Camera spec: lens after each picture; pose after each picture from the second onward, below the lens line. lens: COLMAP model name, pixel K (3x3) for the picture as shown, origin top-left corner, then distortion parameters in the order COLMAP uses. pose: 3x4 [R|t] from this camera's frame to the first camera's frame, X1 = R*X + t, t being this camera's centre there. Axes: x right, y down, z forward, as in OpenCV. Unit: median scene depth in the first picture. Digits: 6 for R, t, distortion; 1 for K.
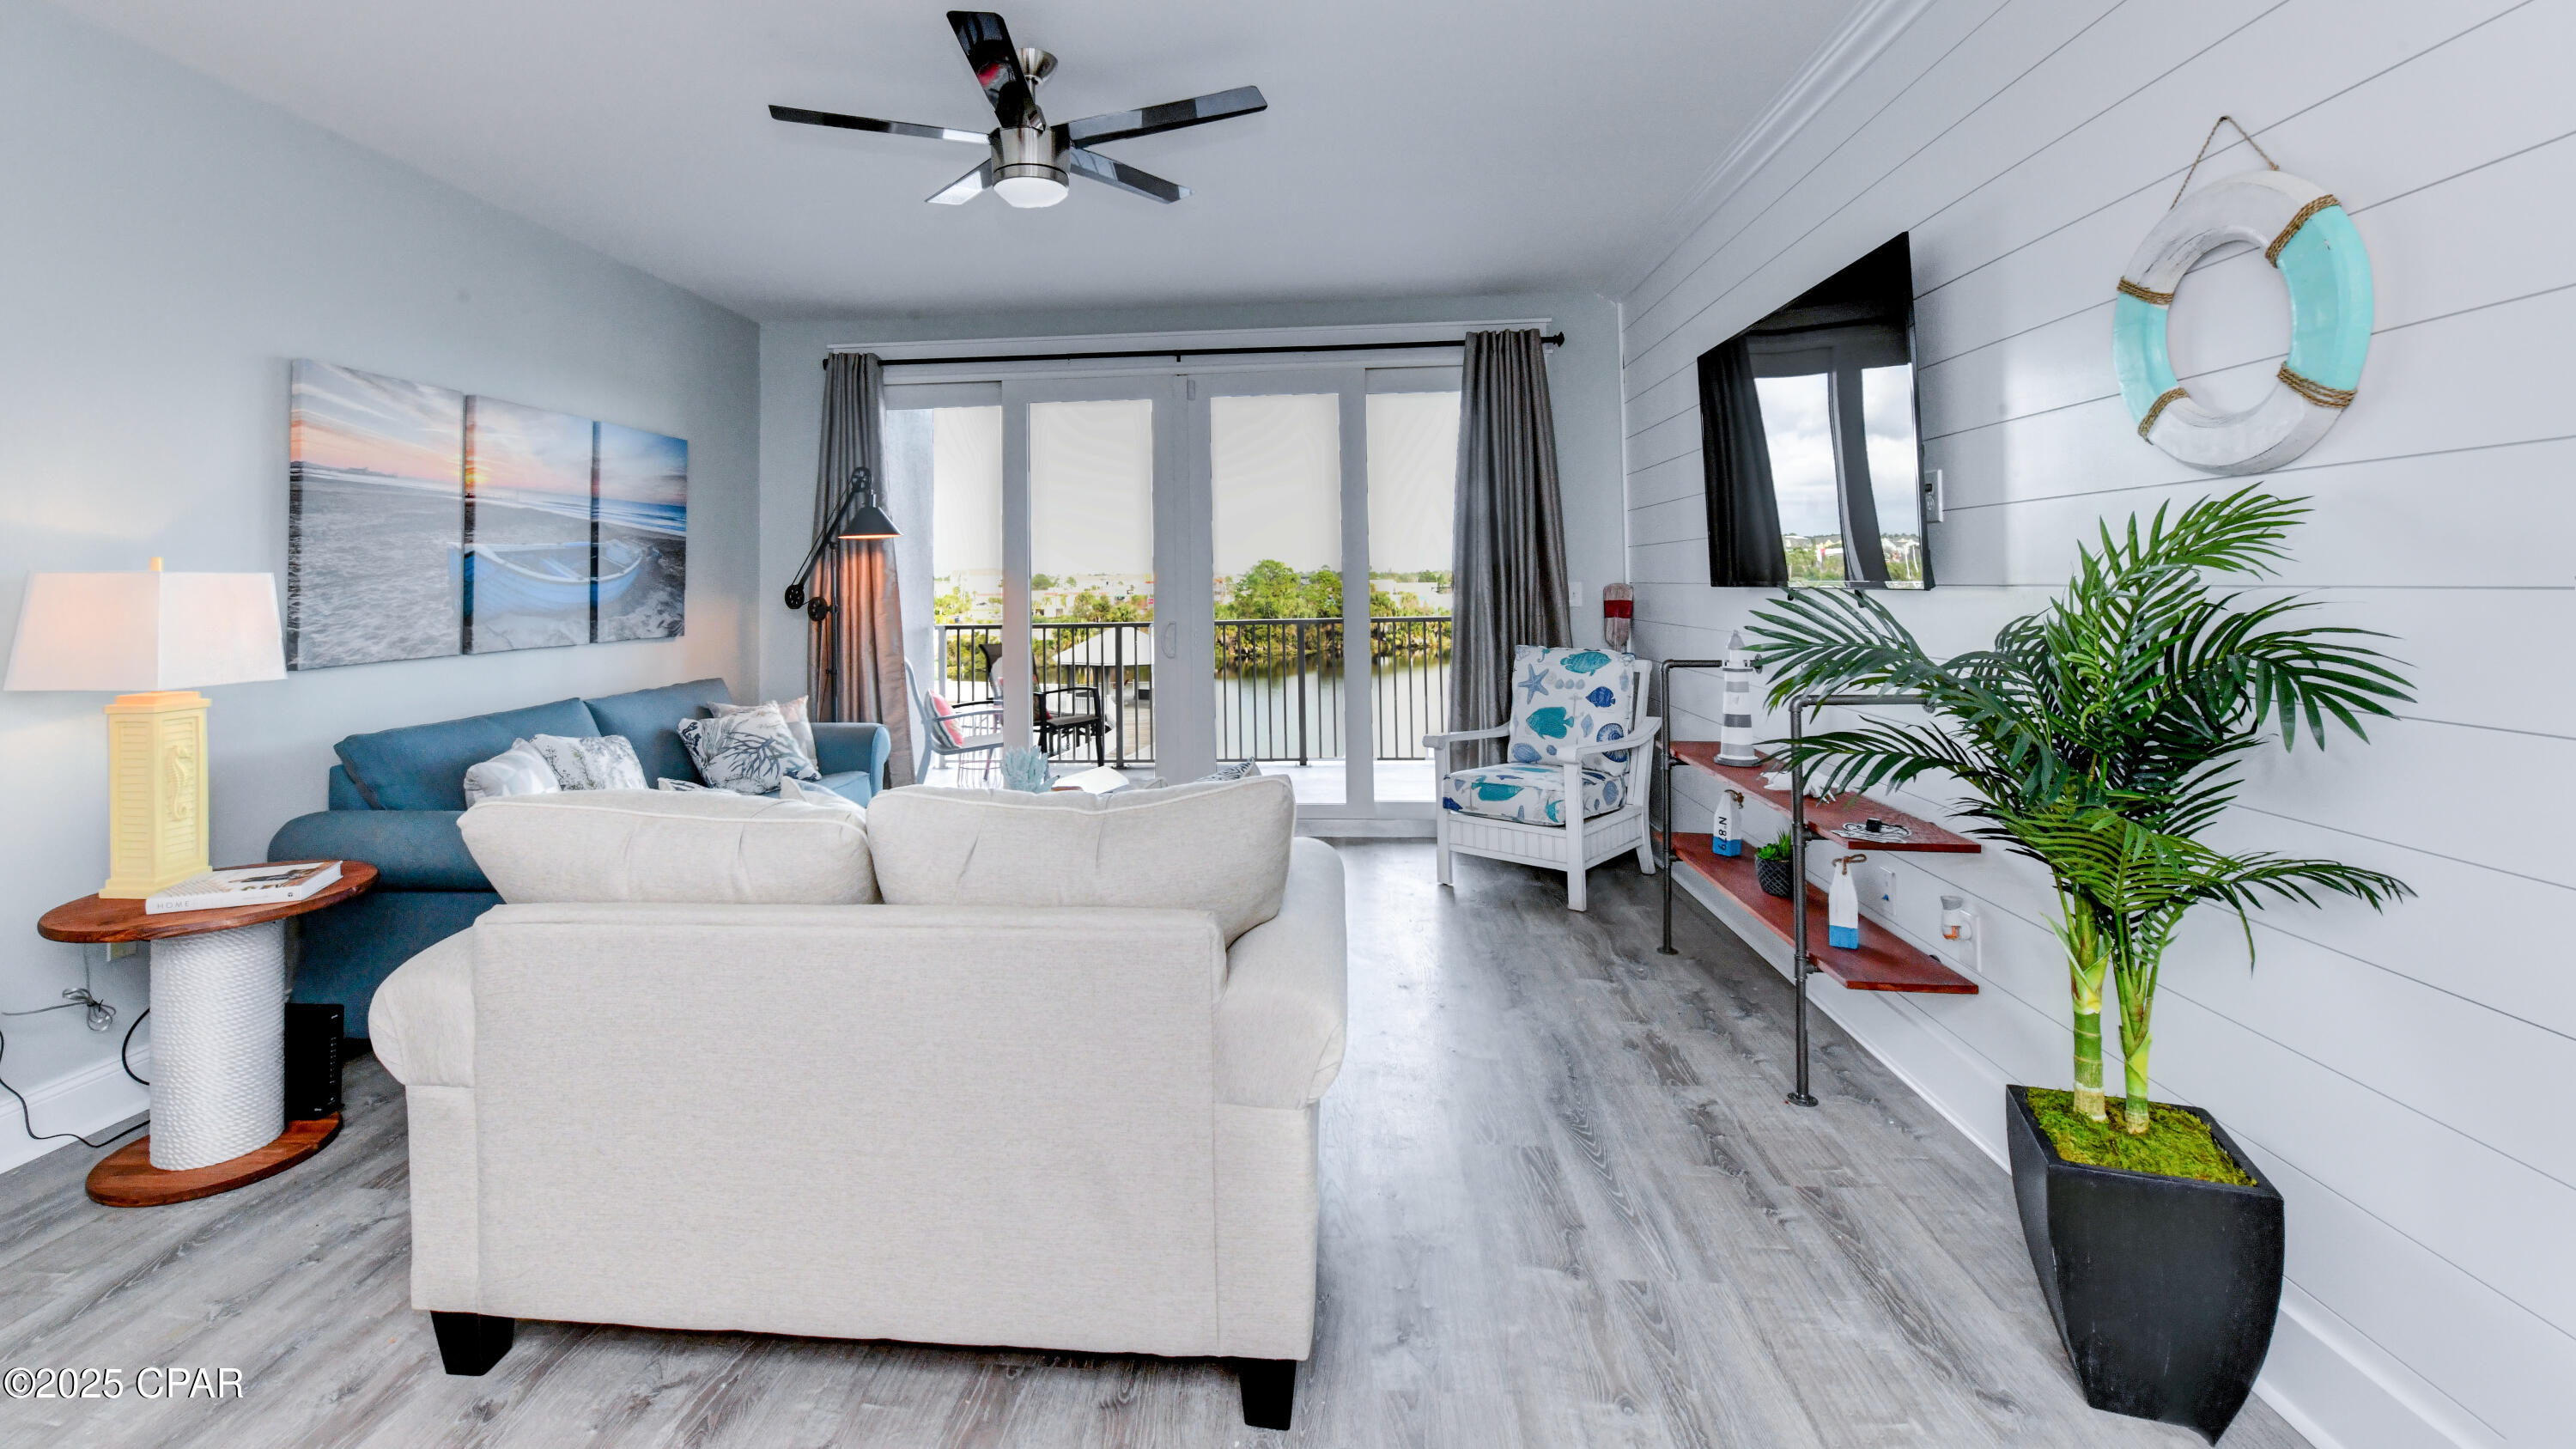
lens RADIAL K [[1103.5, 0, 1232.2], [0, 1103.5, 538.9], [0, 0, 1]] dist [-0.002127, -0.005296]
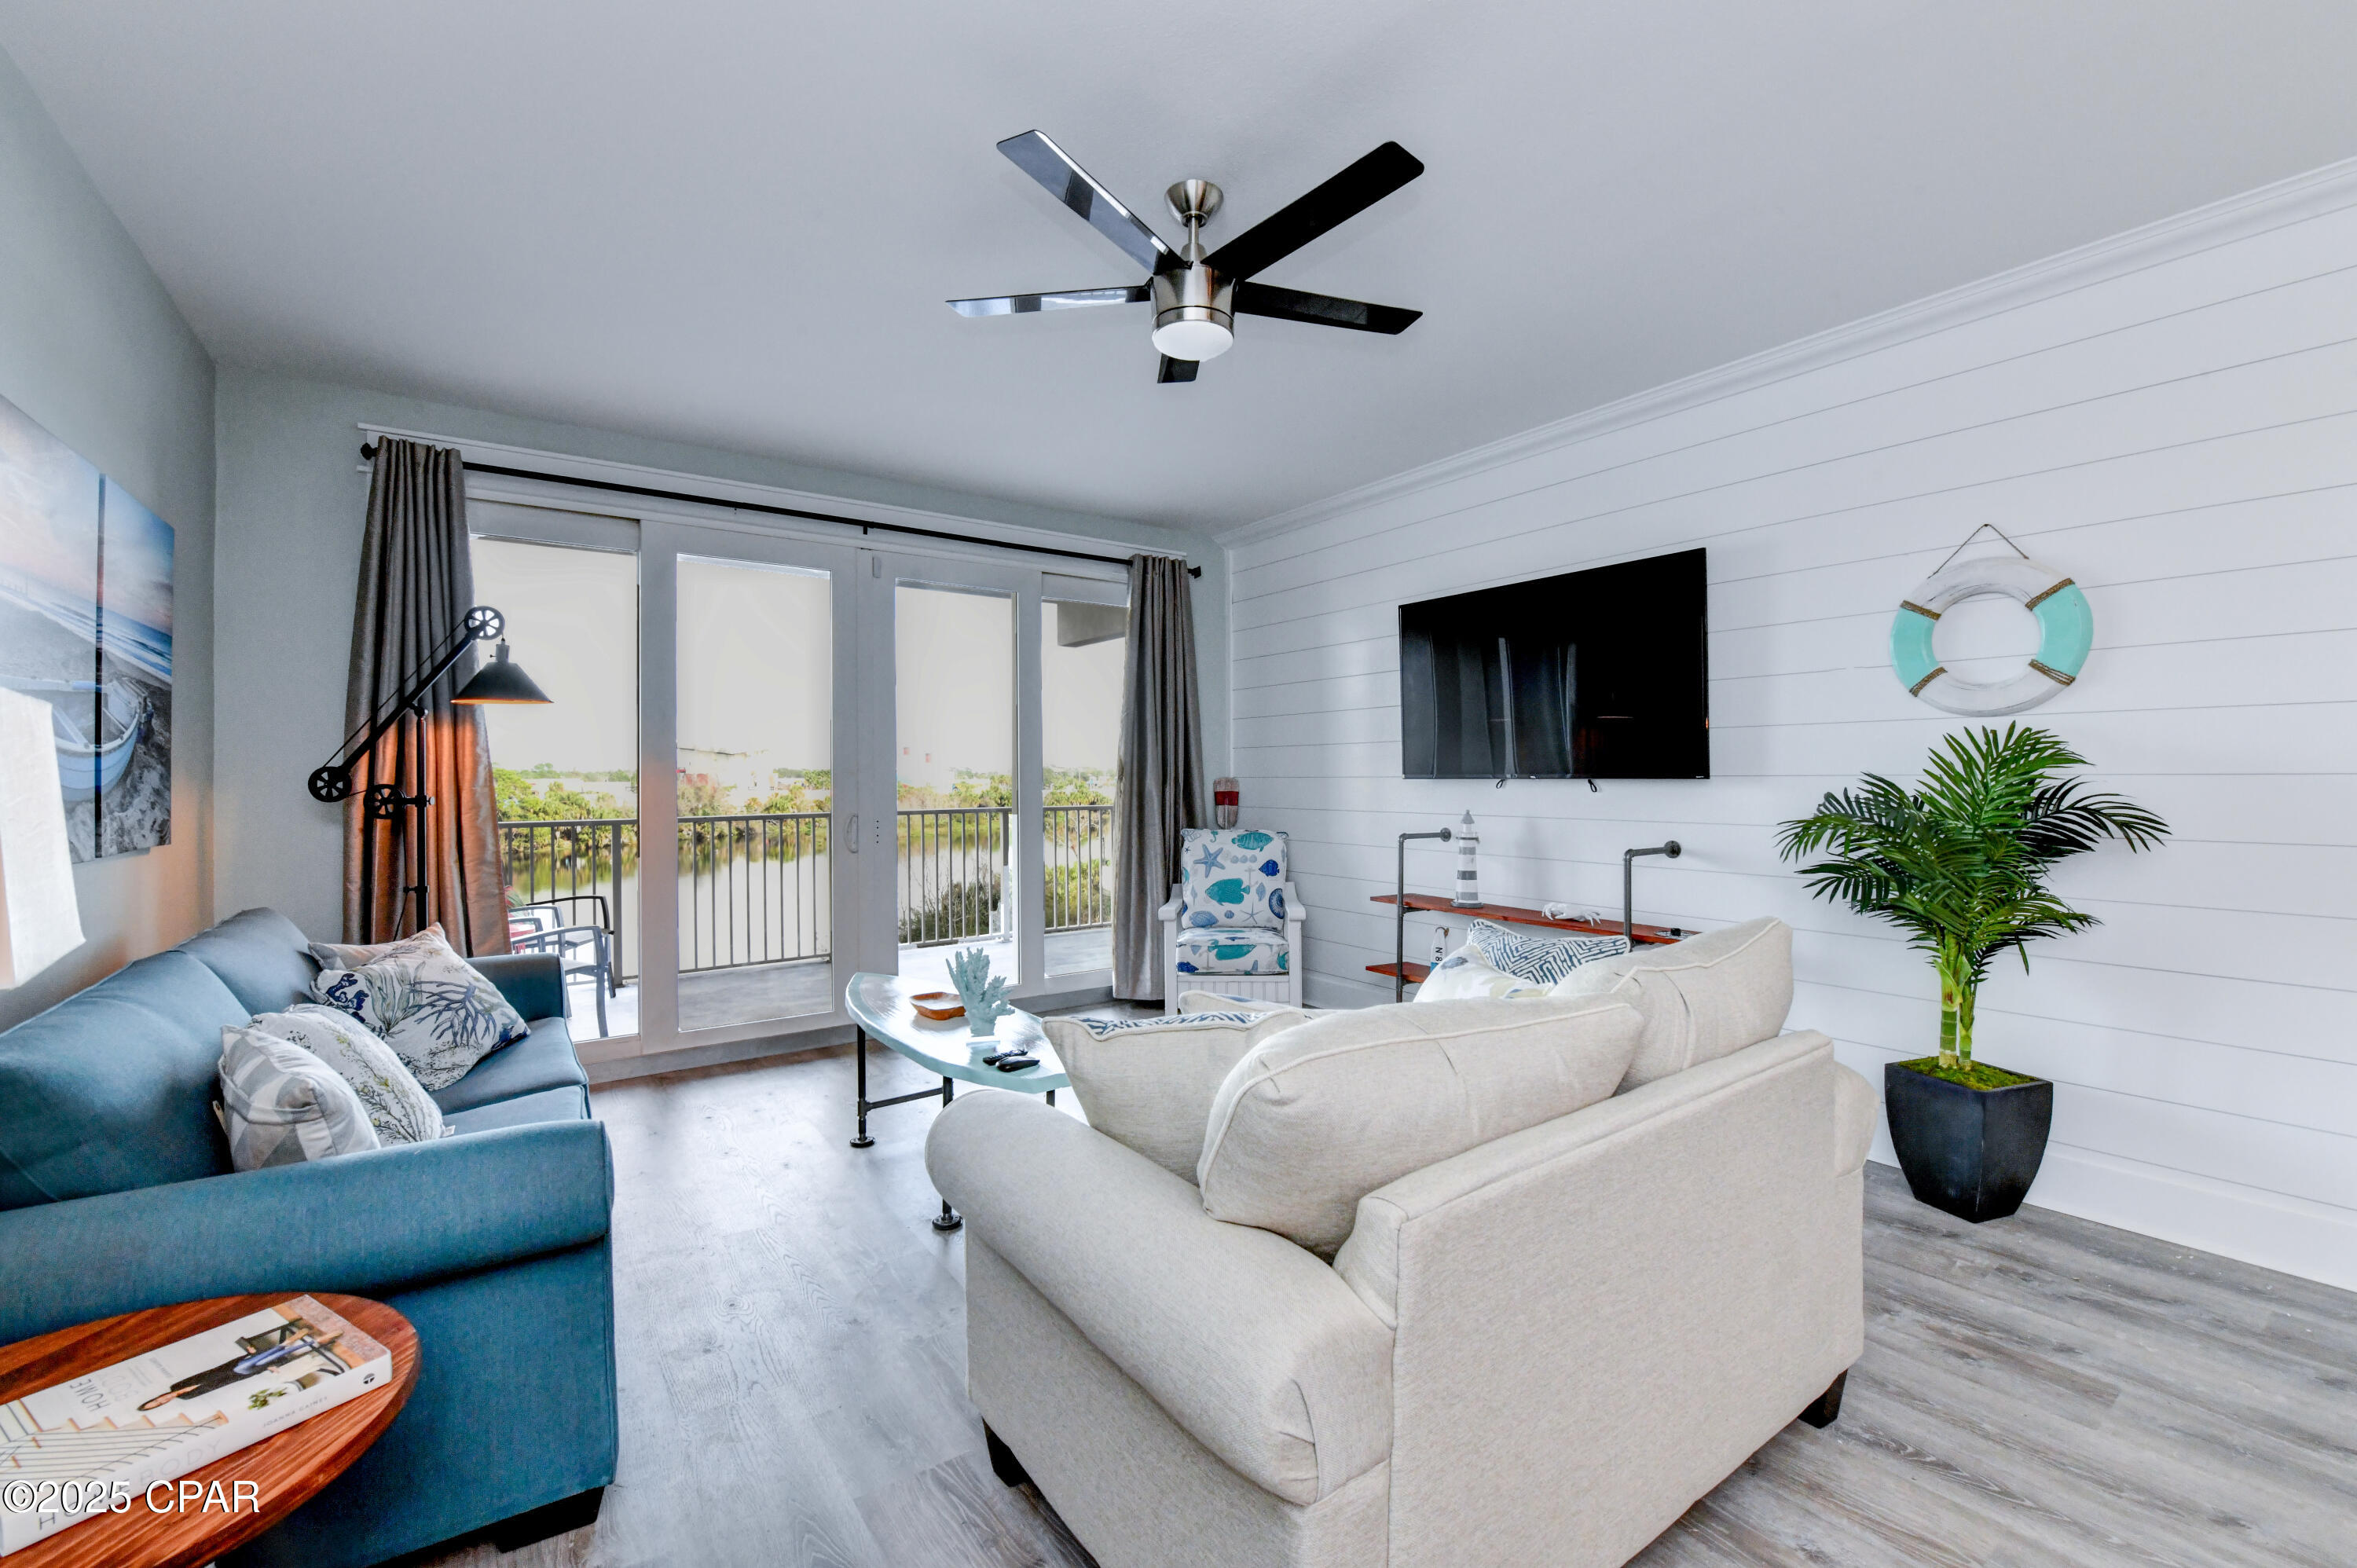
lens RADIAL K [[975.2, 0, 1170.7], [0, 975.2, 771.0], [0, 0, 1]] dist [-0.001704, -0.007204]
pose [[0.757262, 0.016027, 0.652915, -0.514096], [-0.033037, 0.999359, 0.013786, 0.025037], [-0.652275, -0.032010, 0.757306, 0.269594]]
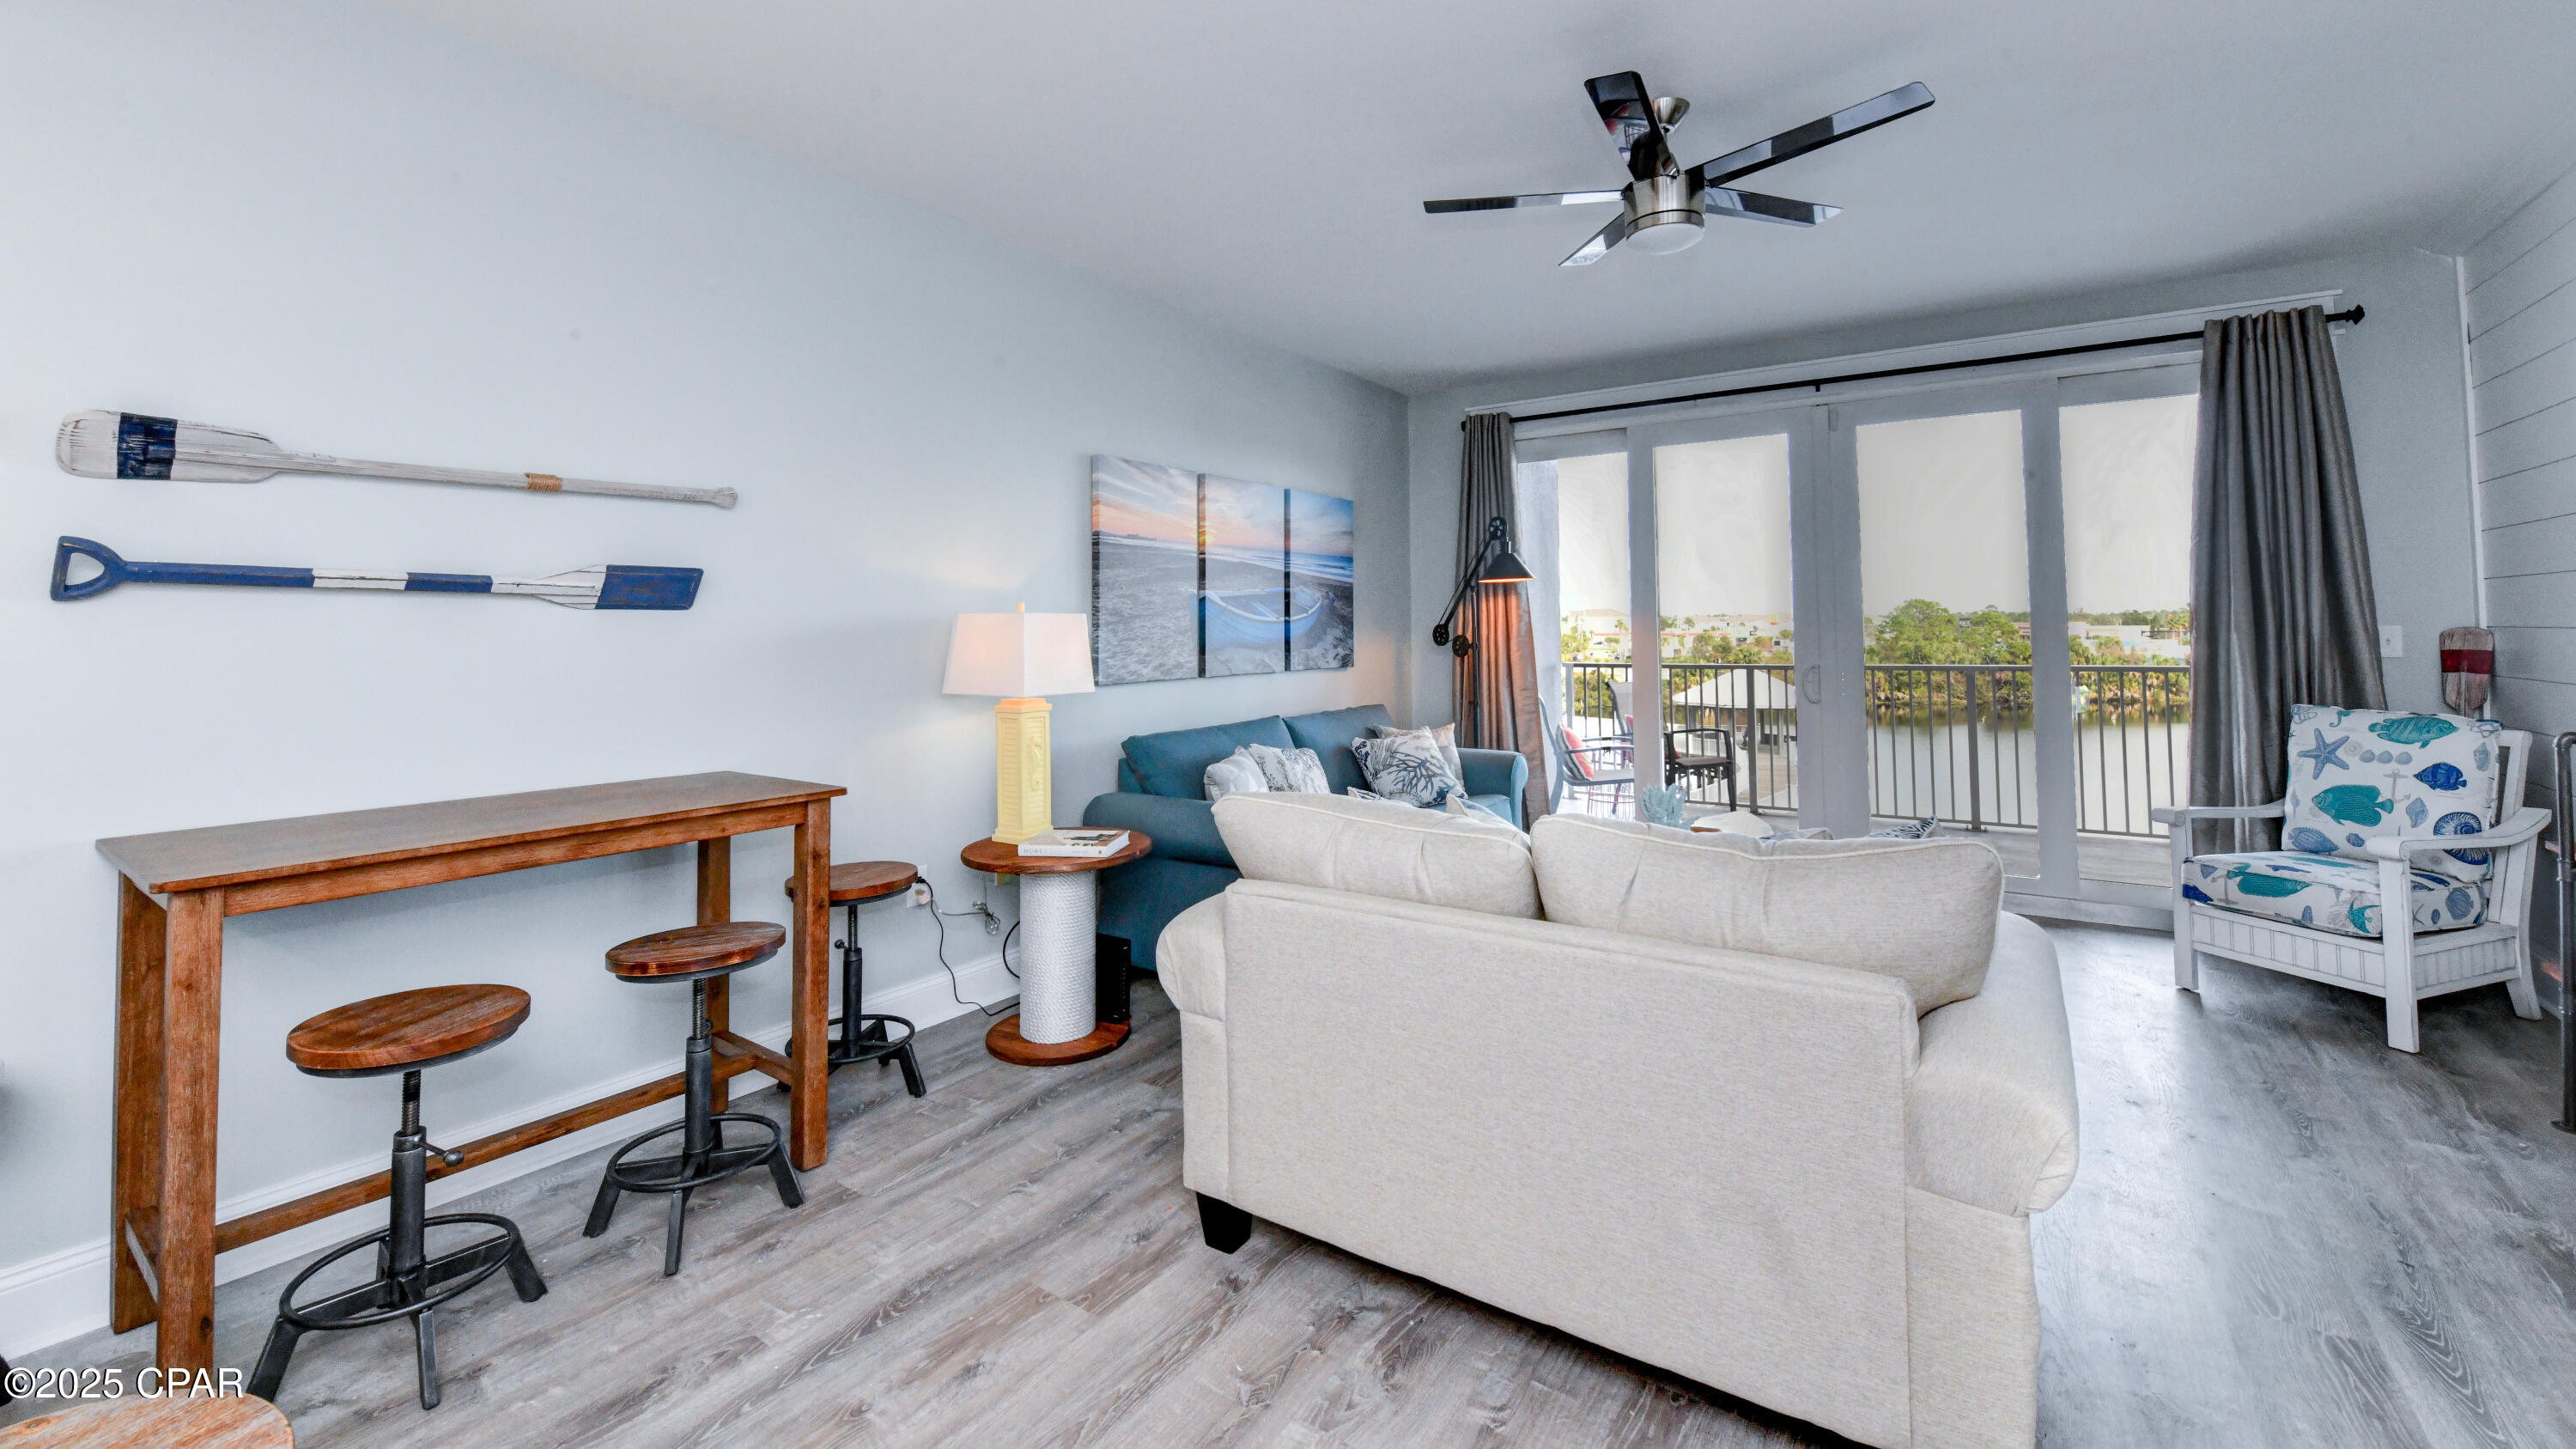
lens RADIAL K [[1044.7, 0, 1303.2], [0, 1044.7, 579.6], [0, 0, 1]] dist [-0.000414, -0.005525]
pose [[0.878198, -0.015178, -0.478057, -0.012961], [0.014310, 0.999883, -0.005458, 0.000066], [0.478084, -0.002048, 0.878312, -0.003572]]
